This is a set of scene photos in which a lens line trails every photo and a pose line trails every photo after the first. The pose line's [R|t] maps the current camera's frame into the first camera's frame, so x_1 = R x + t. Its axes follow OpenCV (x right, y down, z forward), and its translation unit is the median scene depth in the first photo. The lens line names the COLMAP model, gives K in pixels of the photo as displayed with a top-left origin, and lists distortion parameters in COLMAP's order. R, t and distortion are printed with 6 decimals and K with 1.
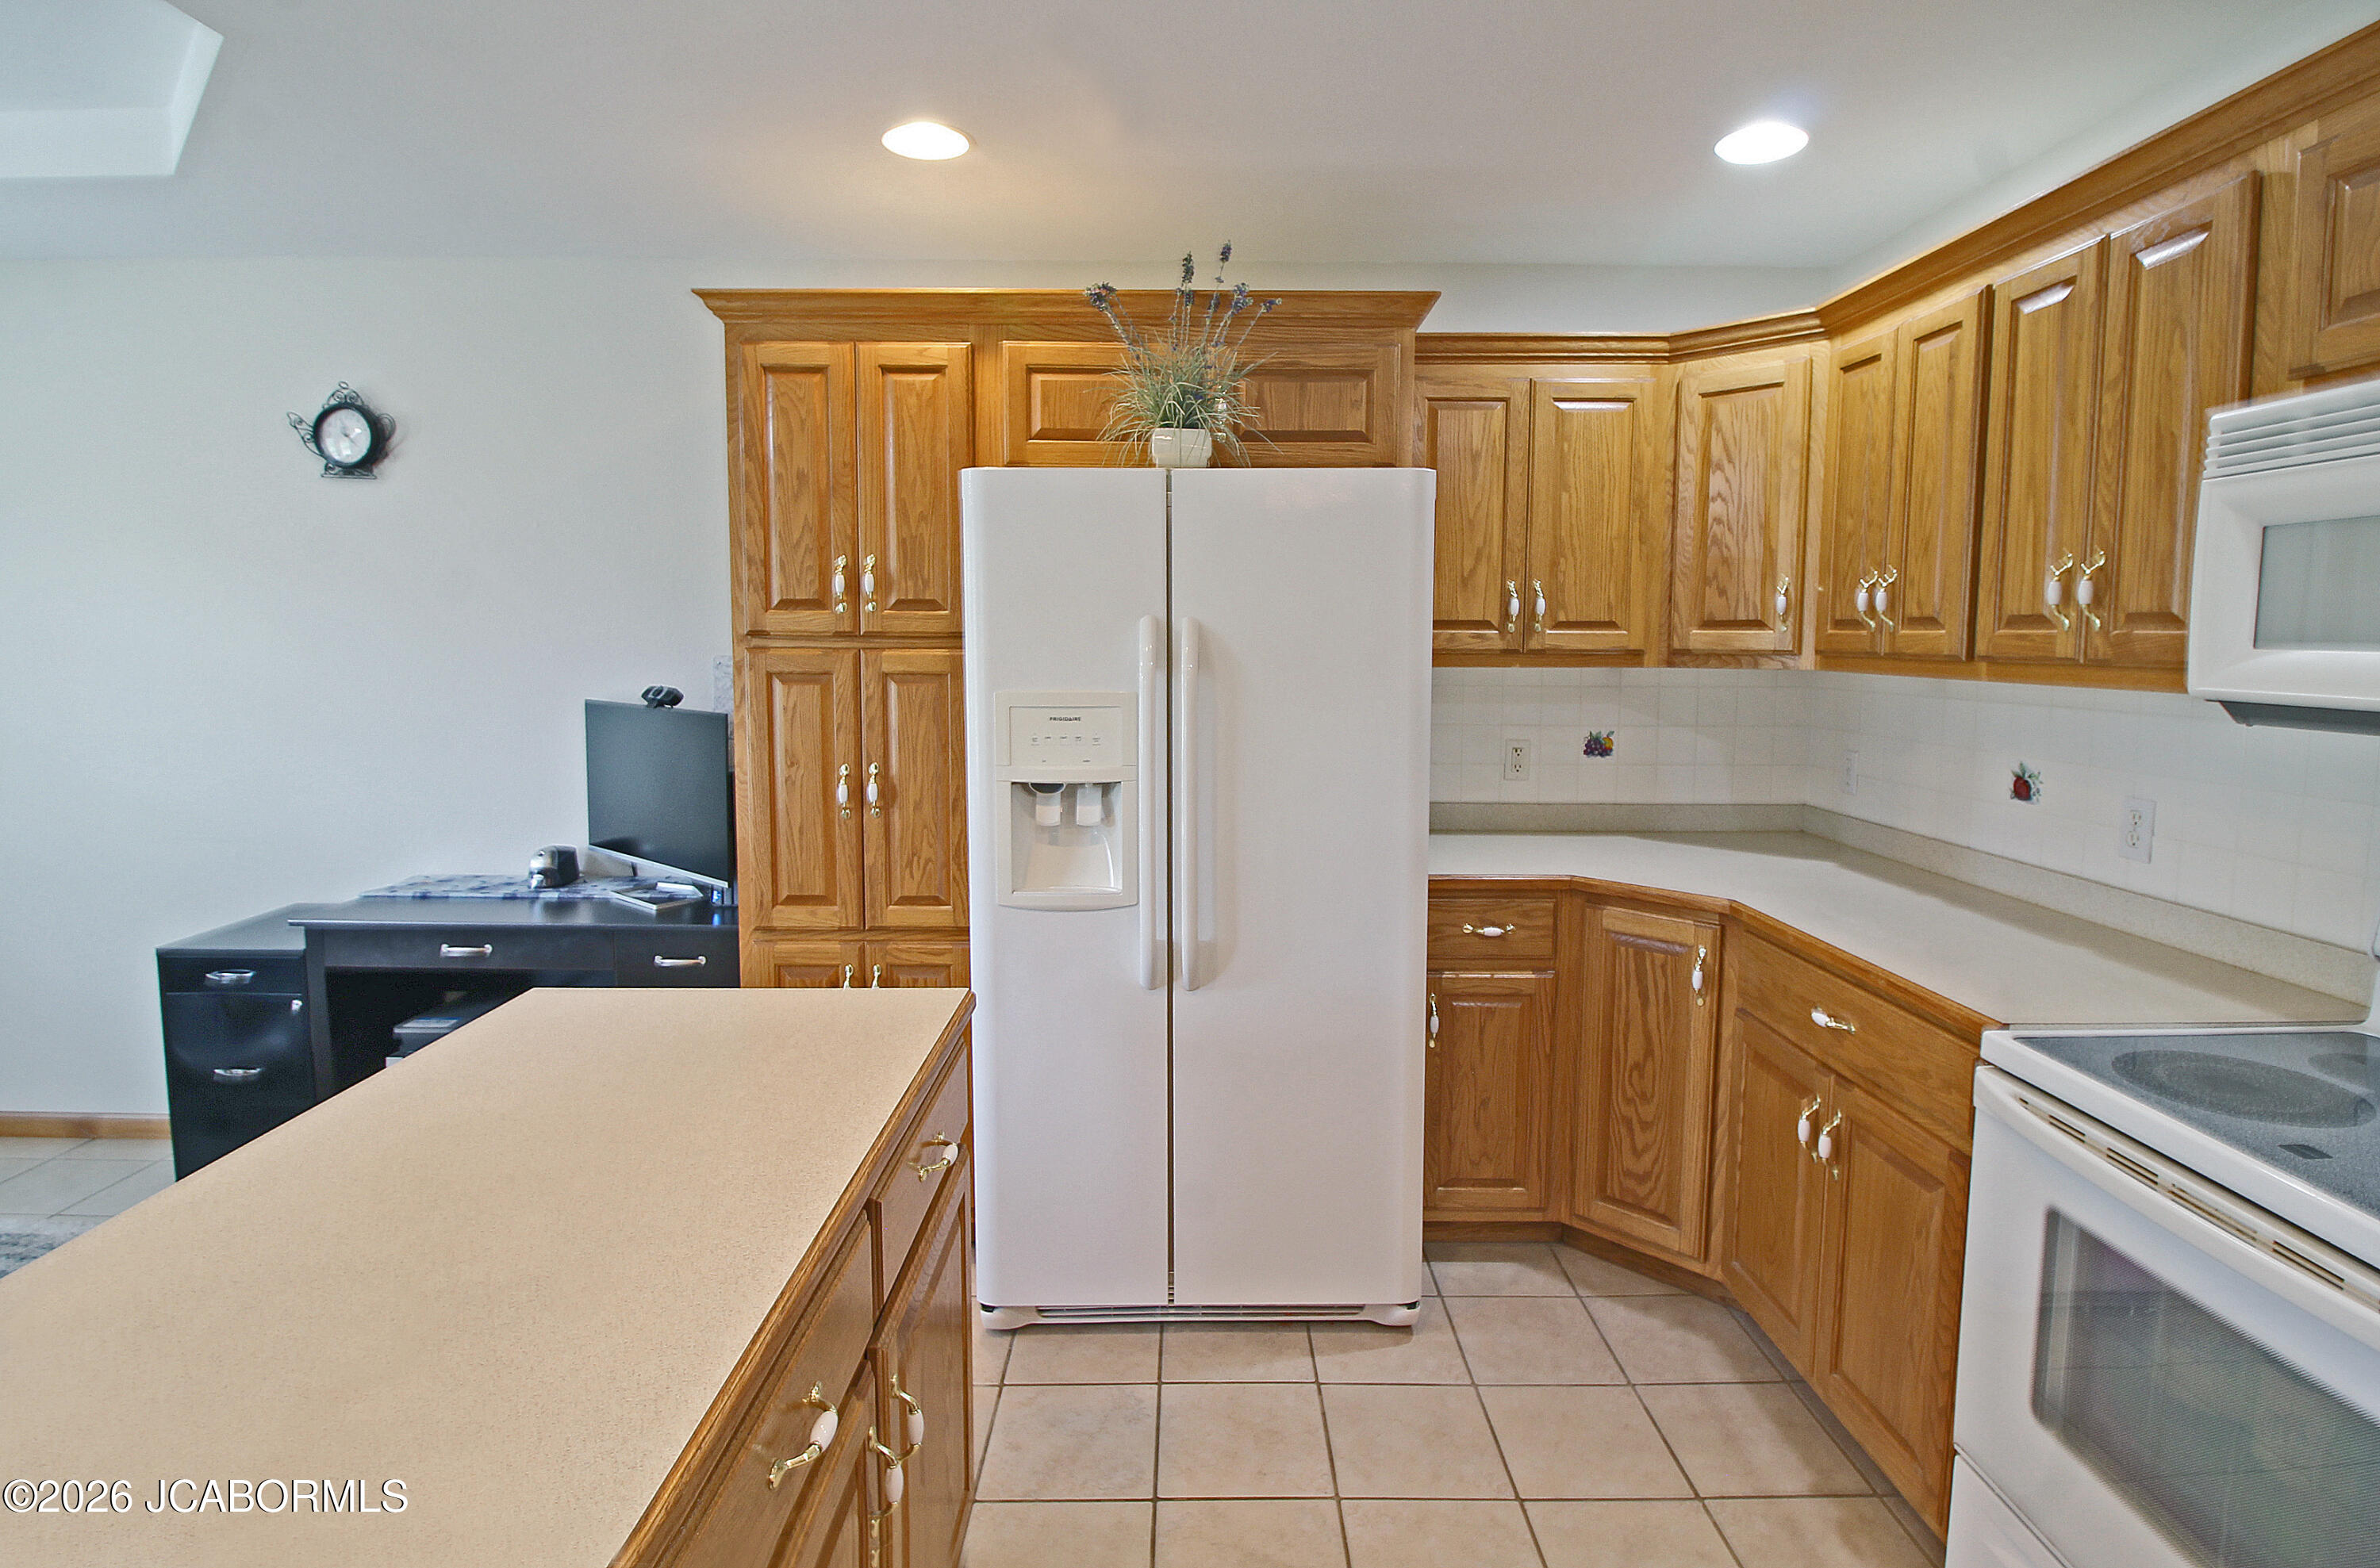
lens RADIAL K [[1157.4, 0, 1187.6], [0, 1157.4, 767.5], [0, 0, 1]] dist [-0.016425, -0.002789]
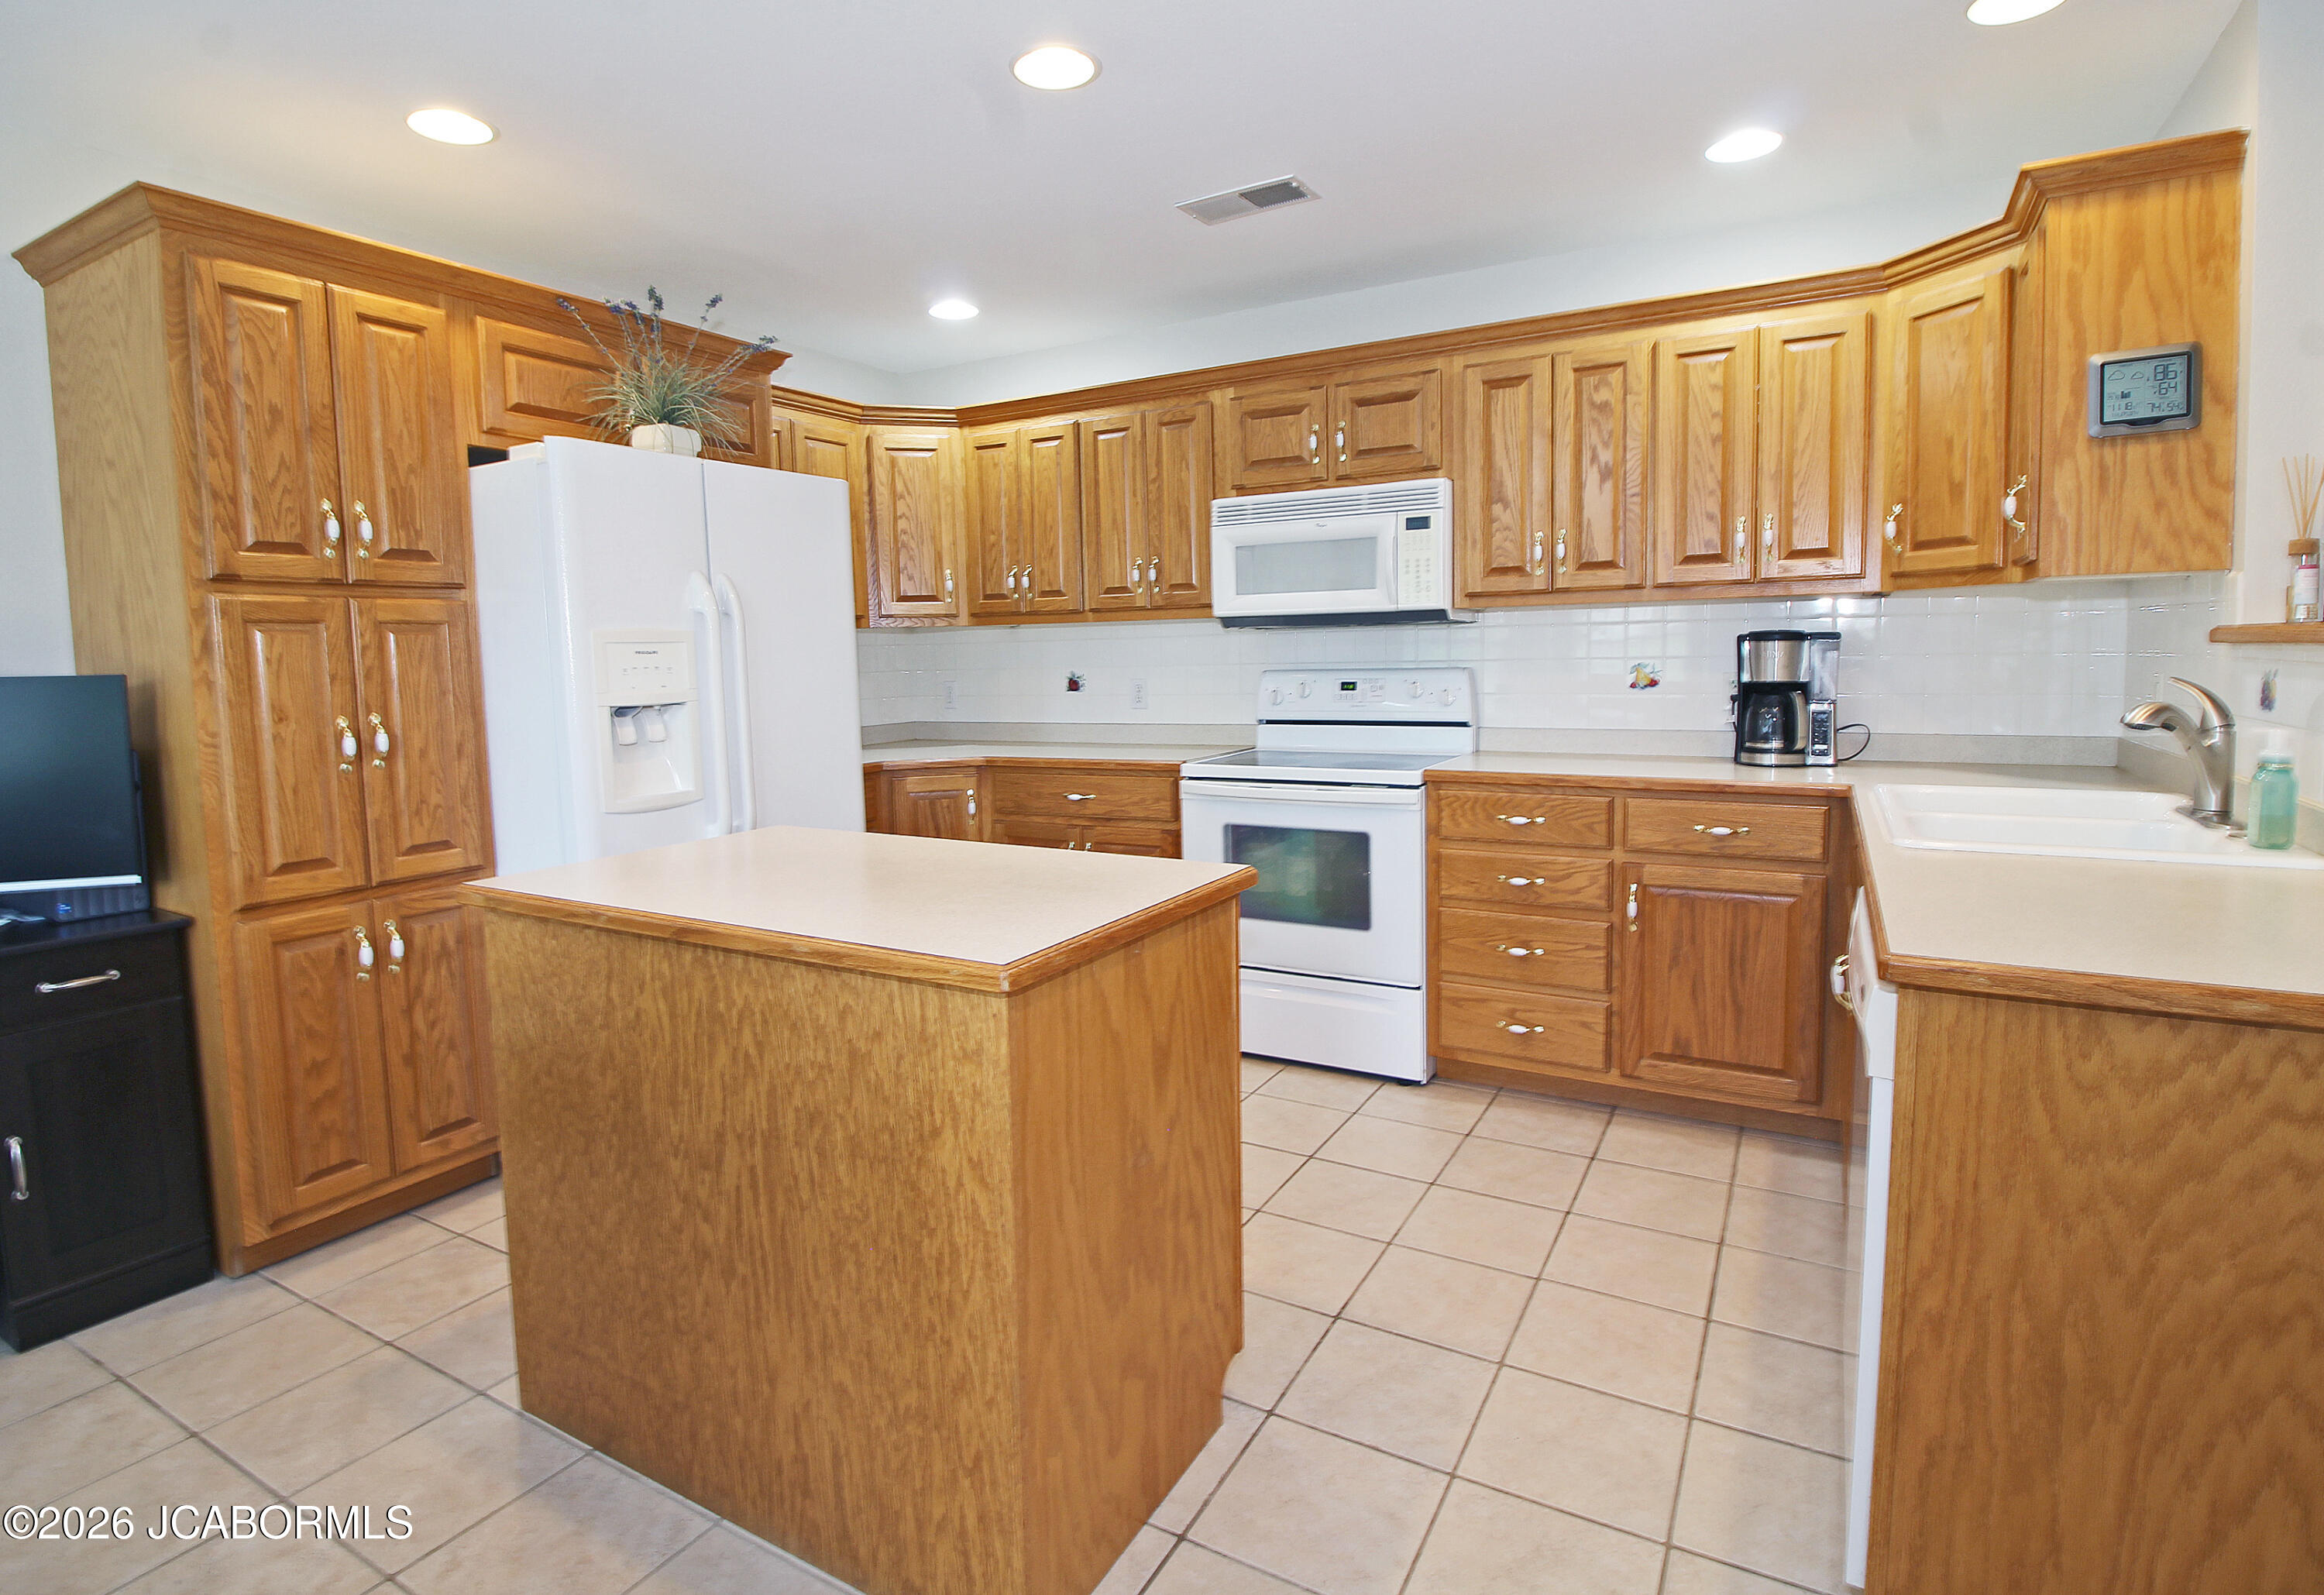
lens RADIAL K [[1130.4, 0, 1159.7], [0, 1130.4, 799.4], [0, 0, 1]] dist [-0.027344, -0.001289]
pose [[0.502891, -0.122830, 0.855578, -0.788838], [0.117729, 0.990360, 0.072982, 0.082002], [-0.856295, 0.064024, 0.512503, -0.064055]]
